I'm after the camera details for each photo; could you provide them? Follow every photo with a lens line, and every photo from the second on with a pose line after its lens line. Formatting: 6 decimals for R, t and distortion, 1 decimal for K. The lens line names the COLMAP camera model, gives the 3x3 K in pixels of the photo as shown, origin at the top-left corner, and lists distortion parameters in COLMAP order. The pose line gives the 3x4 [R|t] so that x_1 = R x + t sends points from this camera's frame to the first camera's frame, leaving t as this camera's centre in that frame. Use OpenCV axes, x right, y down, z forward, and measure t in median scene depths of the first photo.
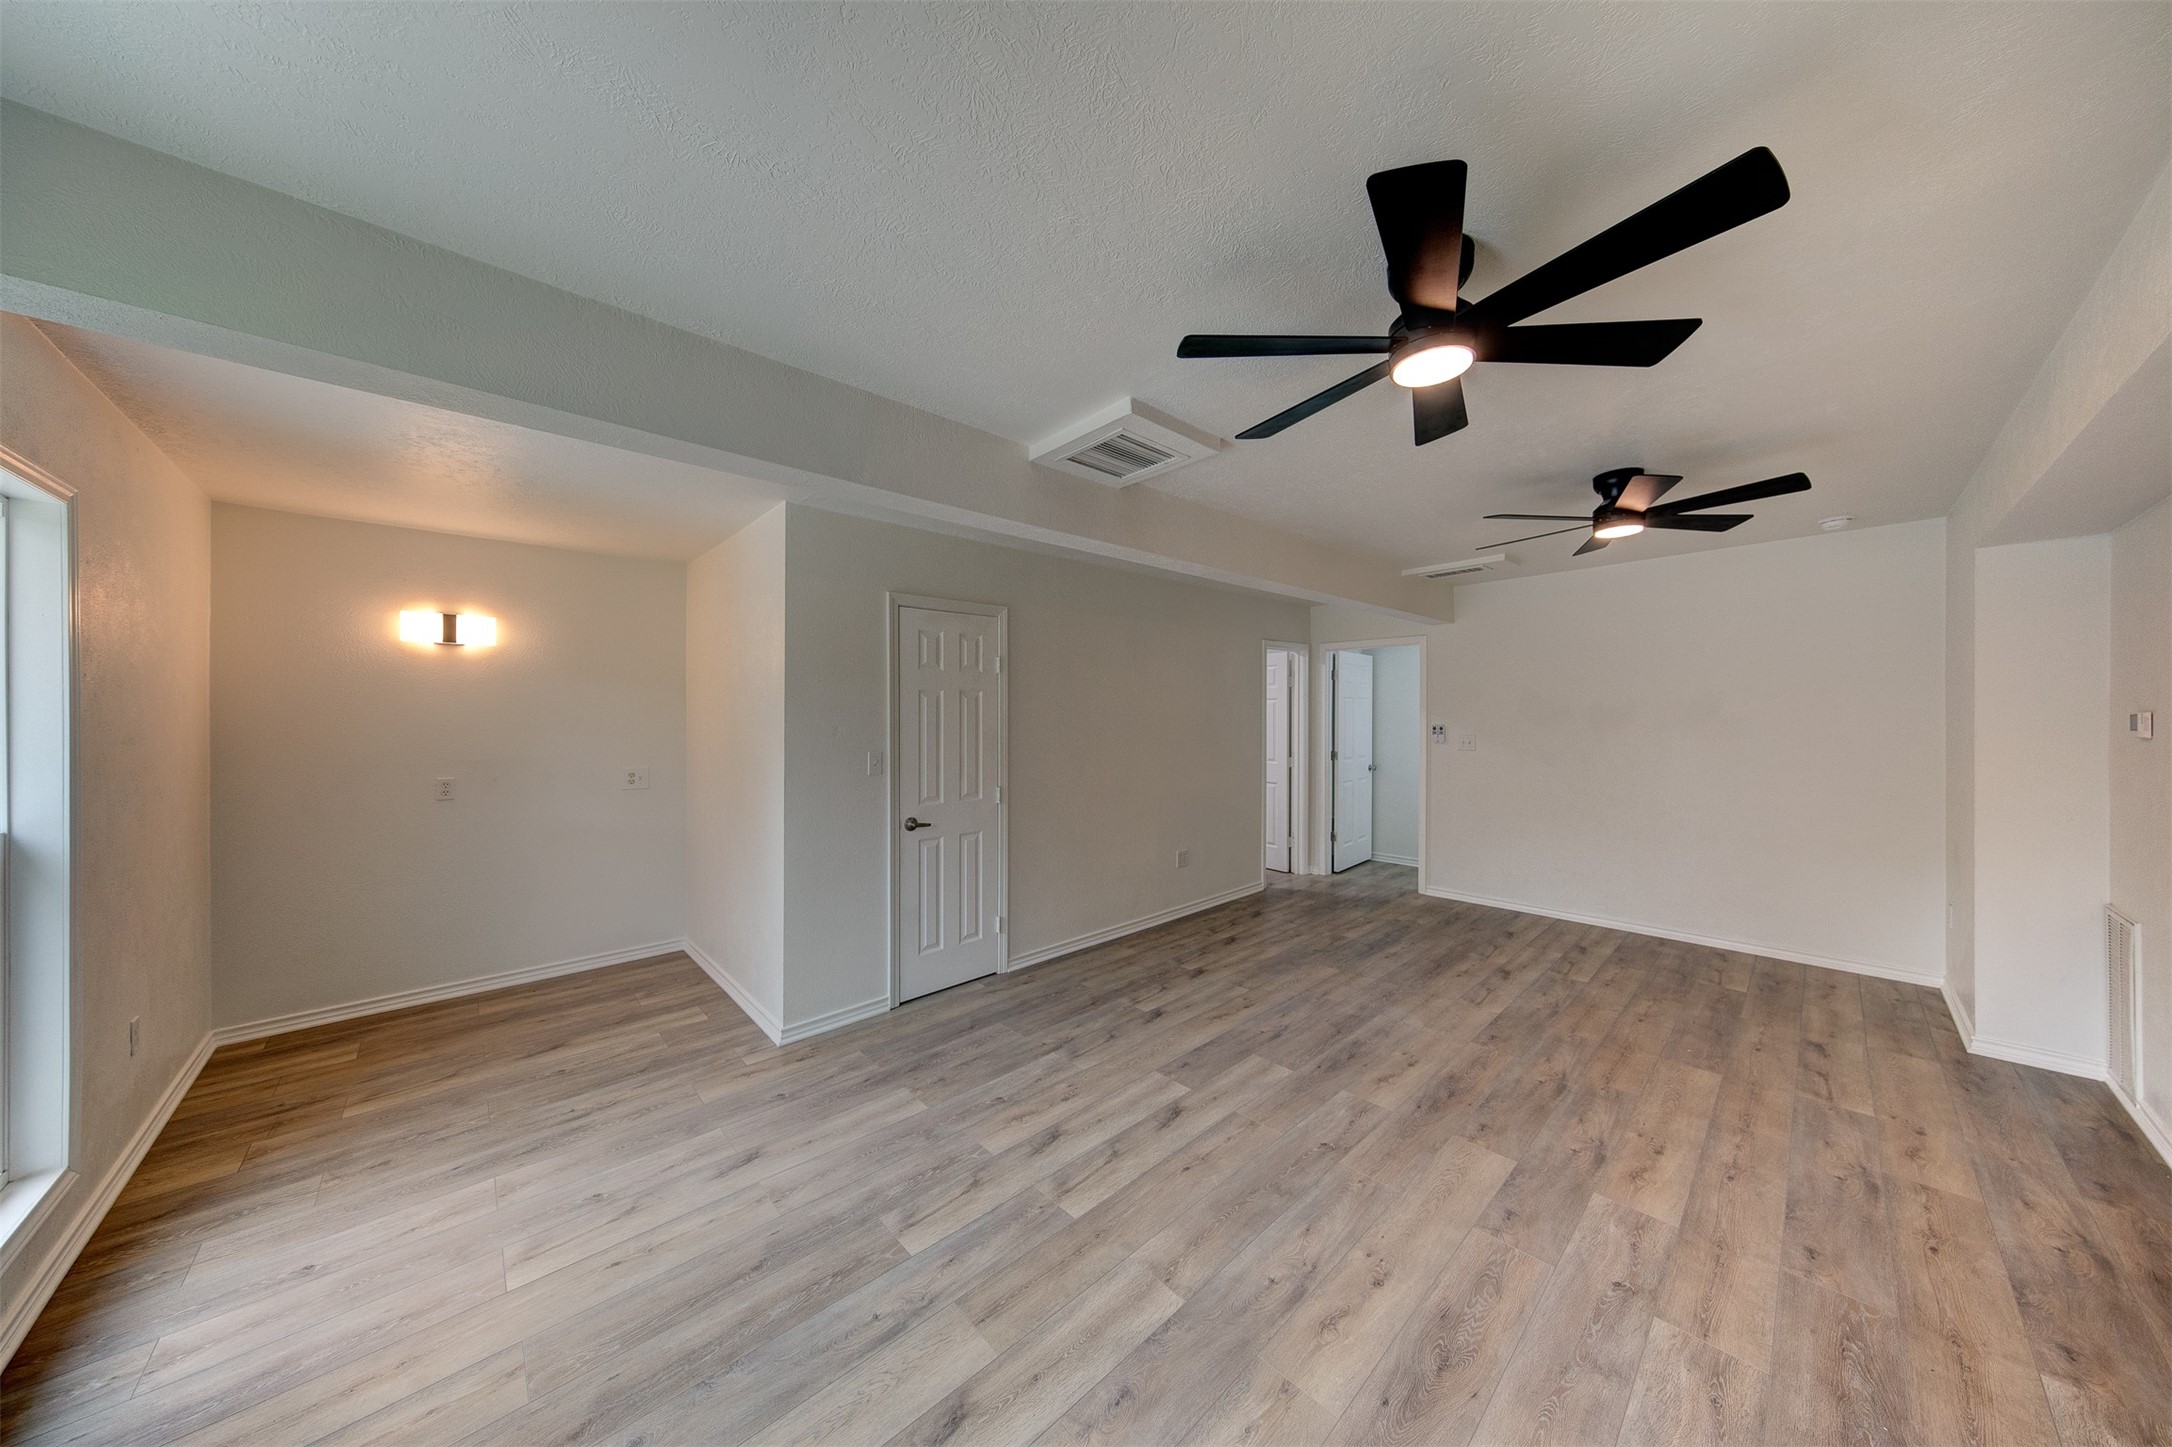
lens RADIAL K [[836.0, 0, 987.2], [0, 836.0, 721.9], [0, 0, 1]] dist [0.000800, -0.000090]
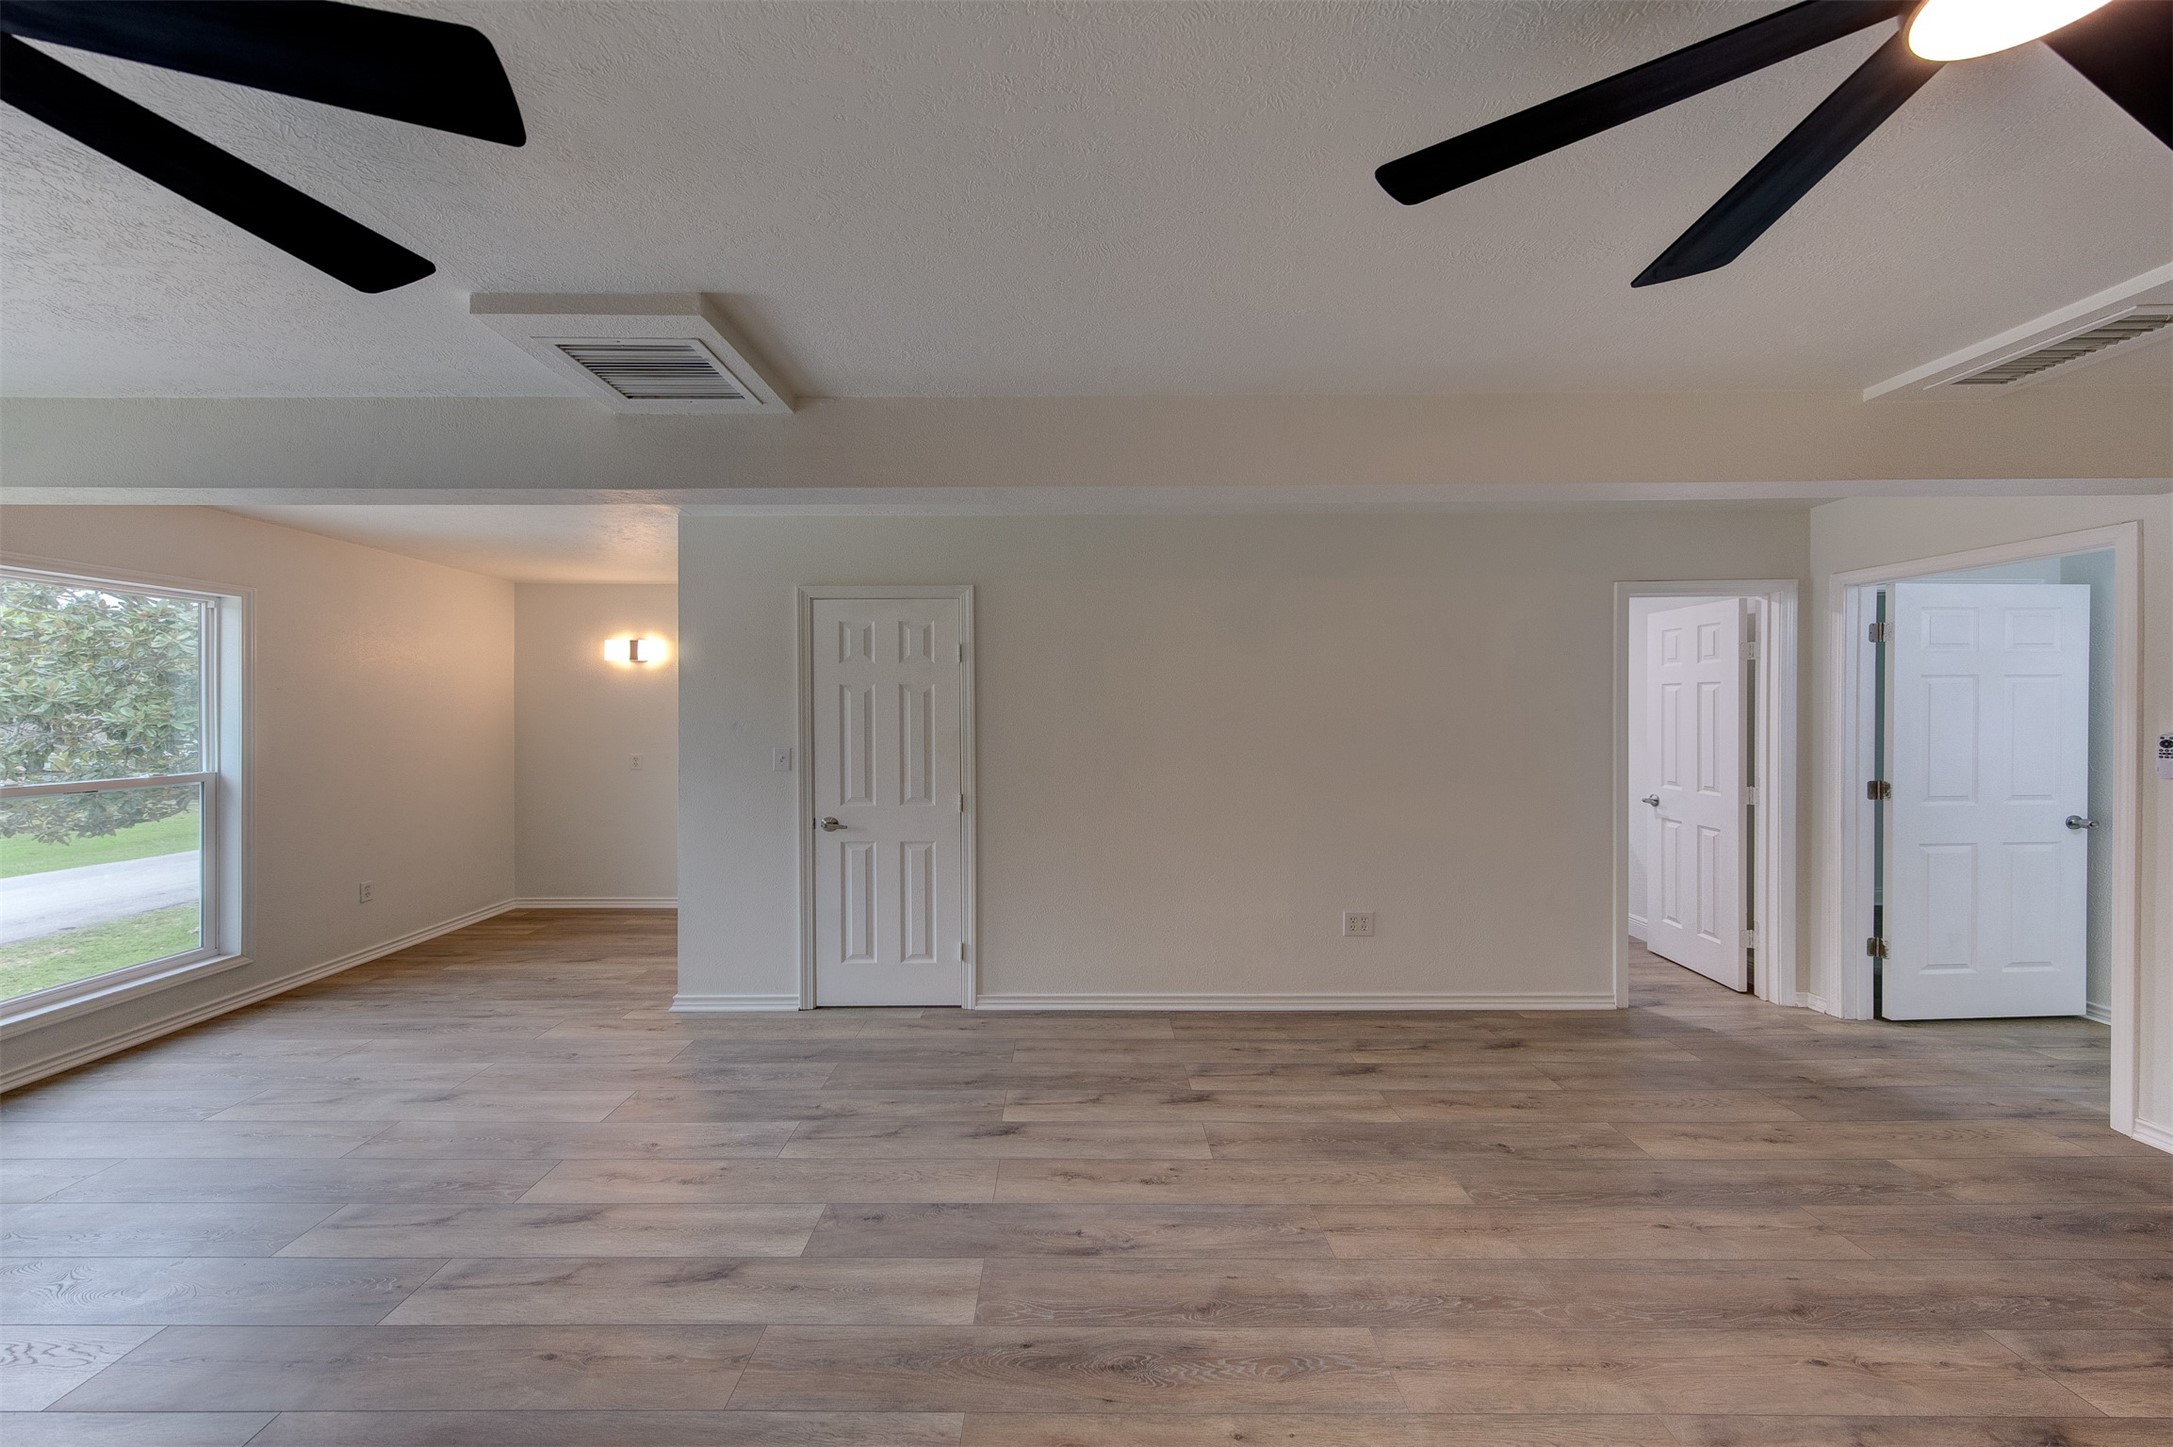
lens RADIAL K [[701.7, 0, 1068.7], [0, 701.7, 718.1], [0, 0, 1]] dist [0.001246, -0.000012]
pose [[0.703541, 0.009233, -0.710595, 0.730998], [-0.005227, 0.999956, 0.007818, -0.008728], [0.710636, -0.001785, 0.703558, 0.679520]]
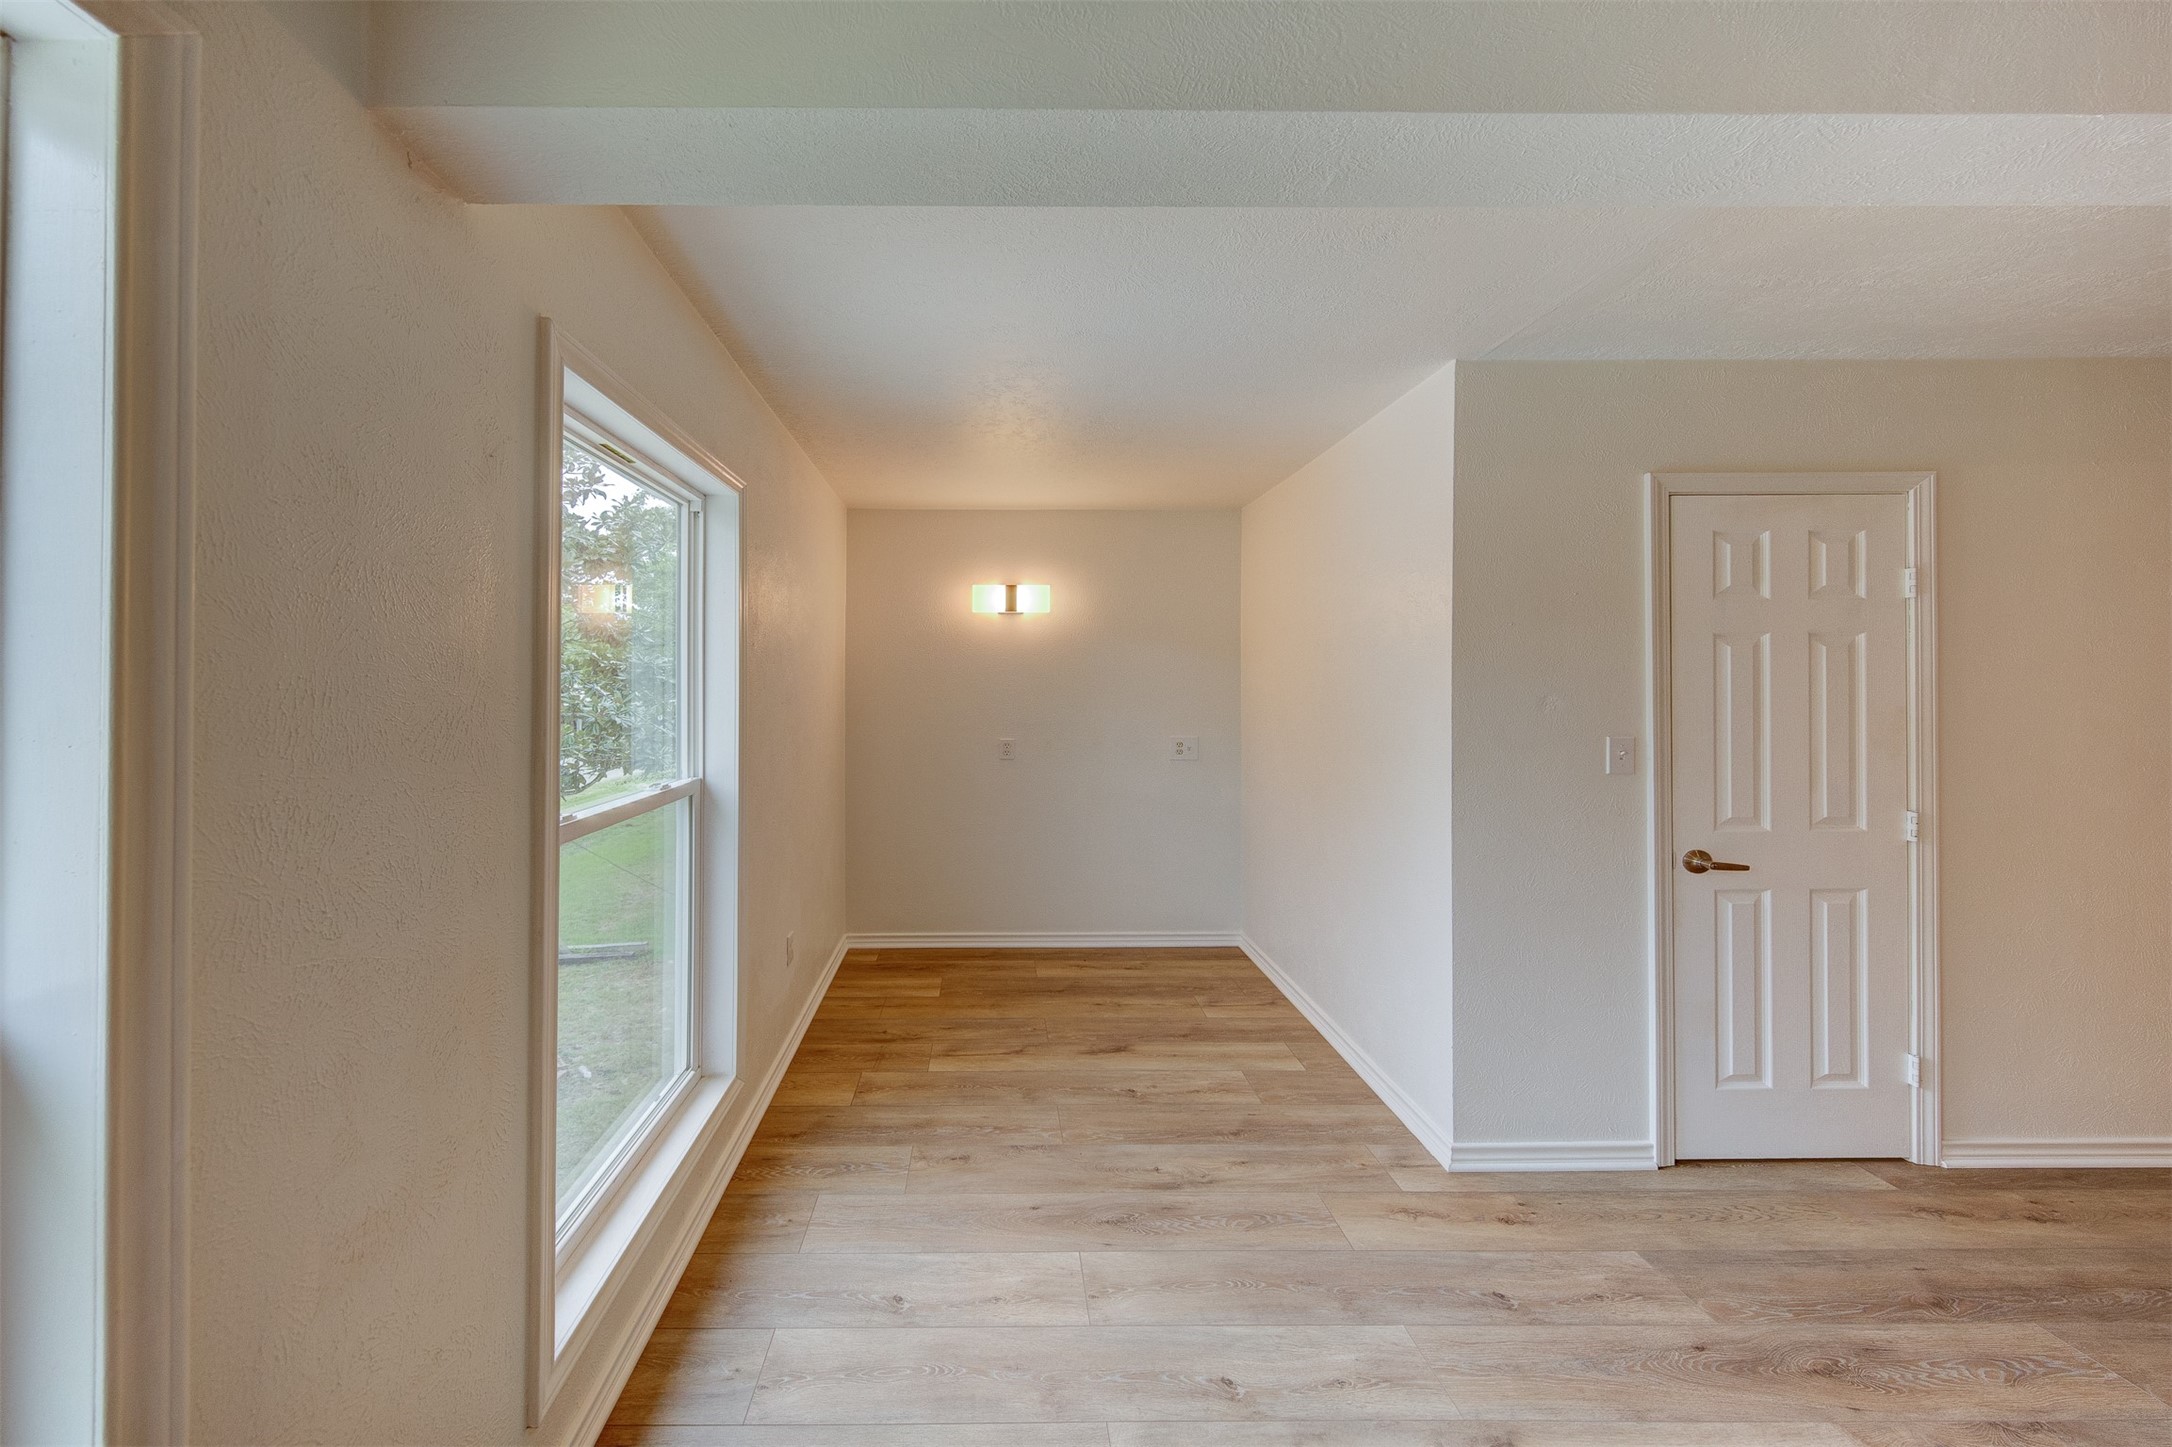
lens RADIAL K [[649.8, 0, 845.7], [0, 649.8, 681.7], [0, 0, 1]] dist [0.001475, 0.000097]
pose [[0.706757, -0.003268, -0.707449, -0.206271], [-0.004120, 0.999953, -0.008736, 0.002001], [0.707445, 0.009089, 0.706710, 0.268054]]
